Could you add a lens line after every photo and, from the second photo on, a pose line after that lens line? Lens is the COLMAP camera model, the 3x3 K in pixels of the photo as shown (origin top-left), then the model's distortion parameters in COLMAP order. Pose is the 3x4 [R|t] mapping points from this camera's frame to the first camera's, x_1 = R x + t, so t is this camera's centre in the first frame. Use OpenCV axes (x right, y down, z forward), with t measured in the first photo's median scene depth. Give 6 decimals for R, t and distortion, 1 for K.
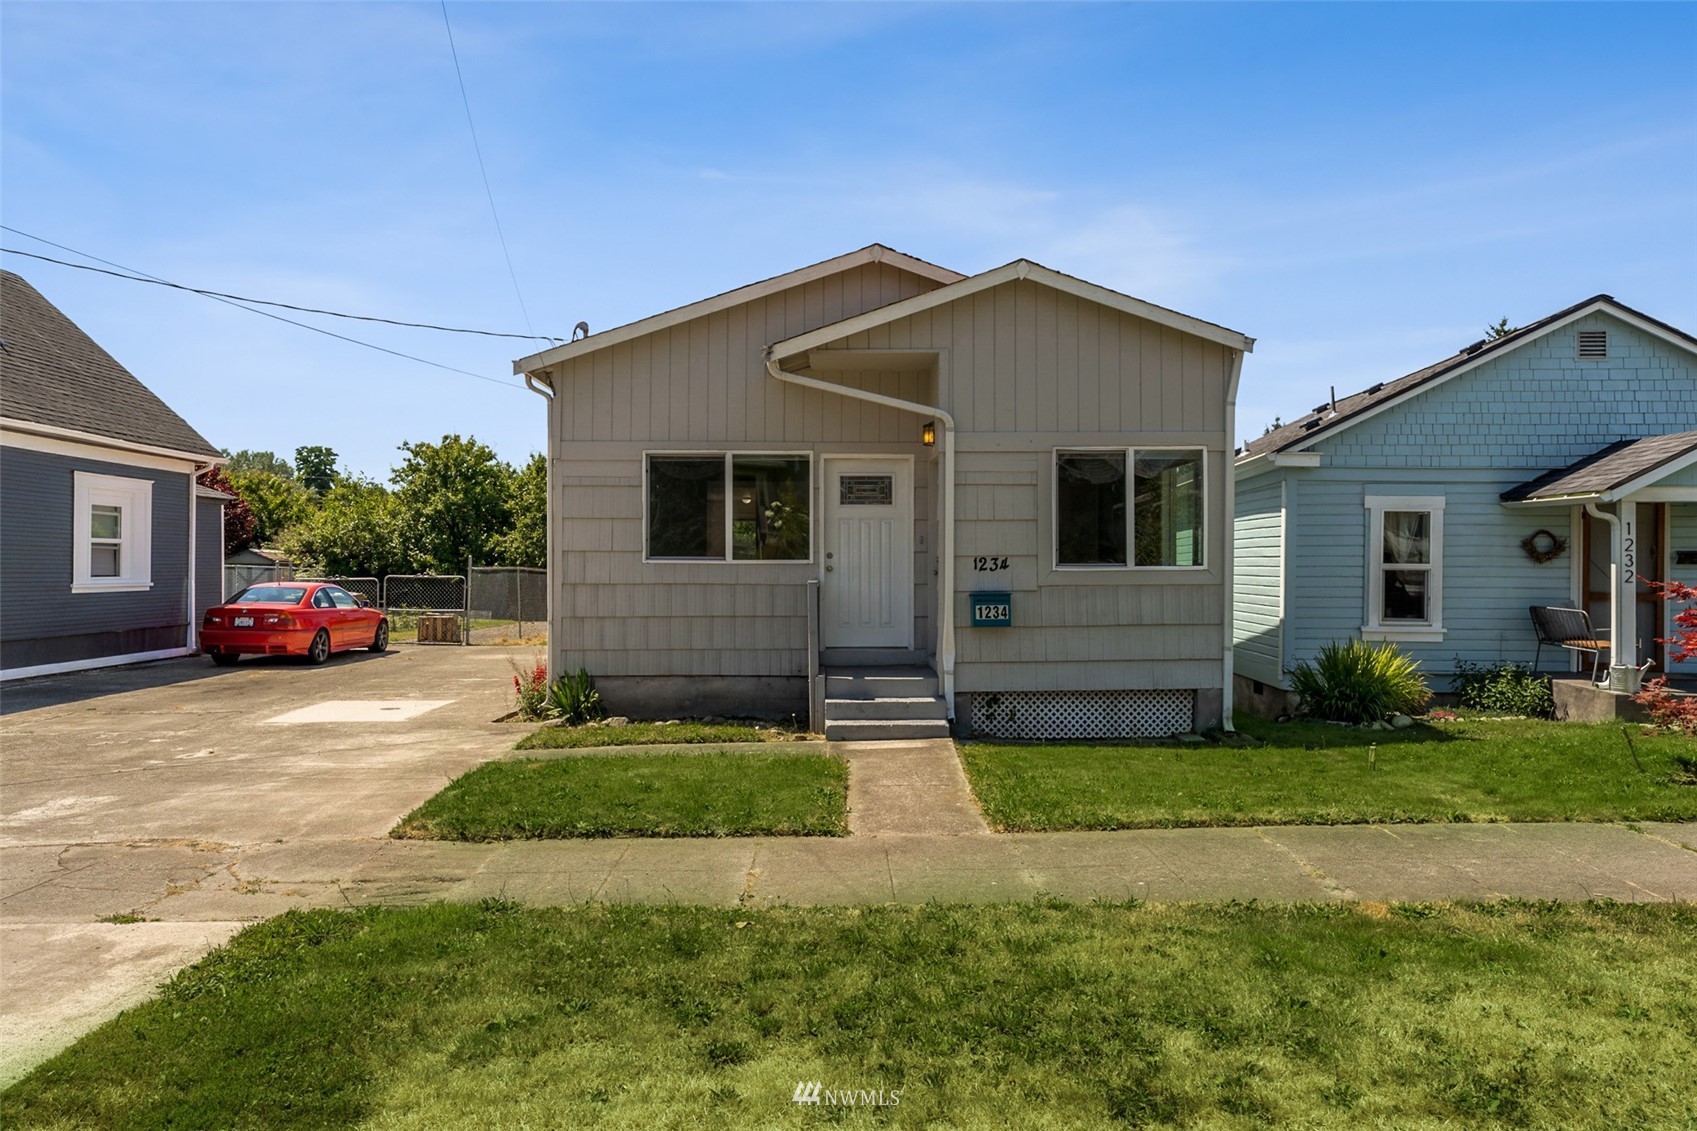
lens RADIAL K [[1180.2, 0, 848.5], [0, 1180.2, 565.5], [0, 0, 1]] dist [-0.001141, 0.000733]
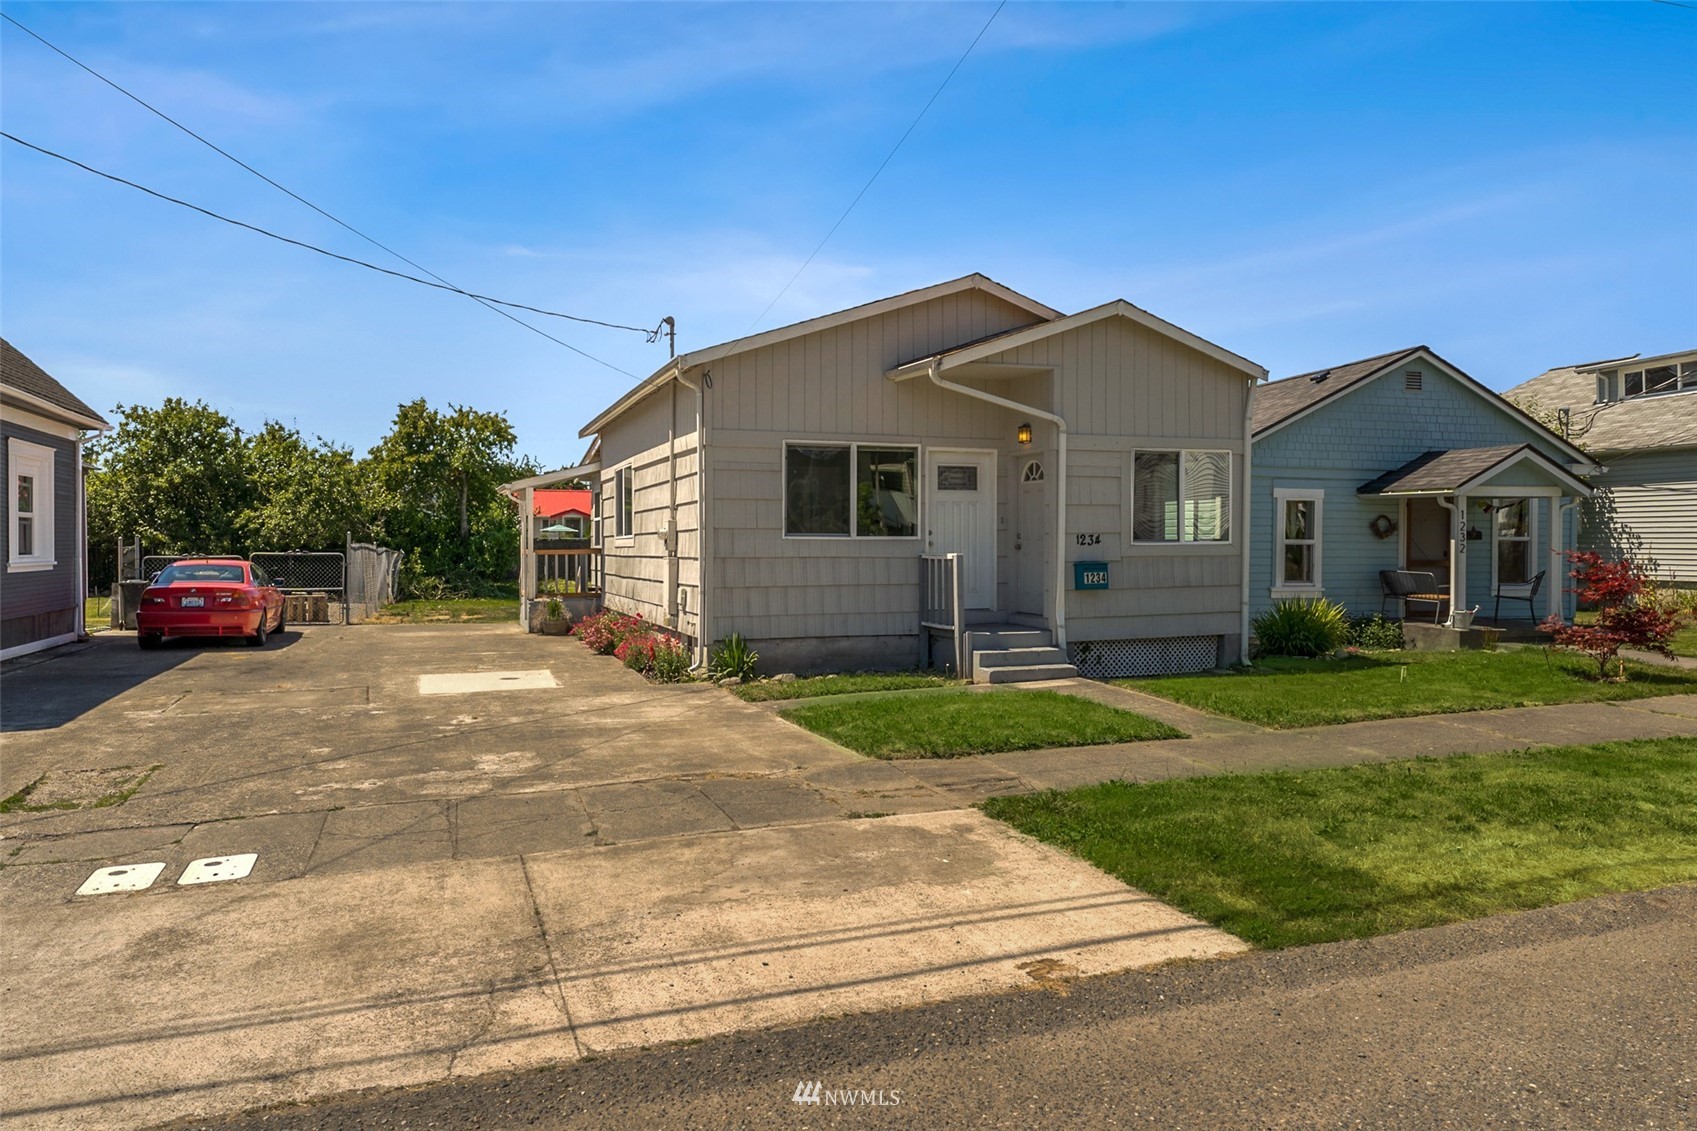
lens RADIAL K [[1180.2, 0, 848.5], [0, 1180.2, 565.5], [0, 0, 1]] dist [-0.001141, 0.000733]
pose [[0.942281, -0.007703, 0.334736, -0.486657], [0.001230, 0.999808, 0.019545, 0.001153], [-0.334822, -0.018005, 0.942109, -0.090544]]
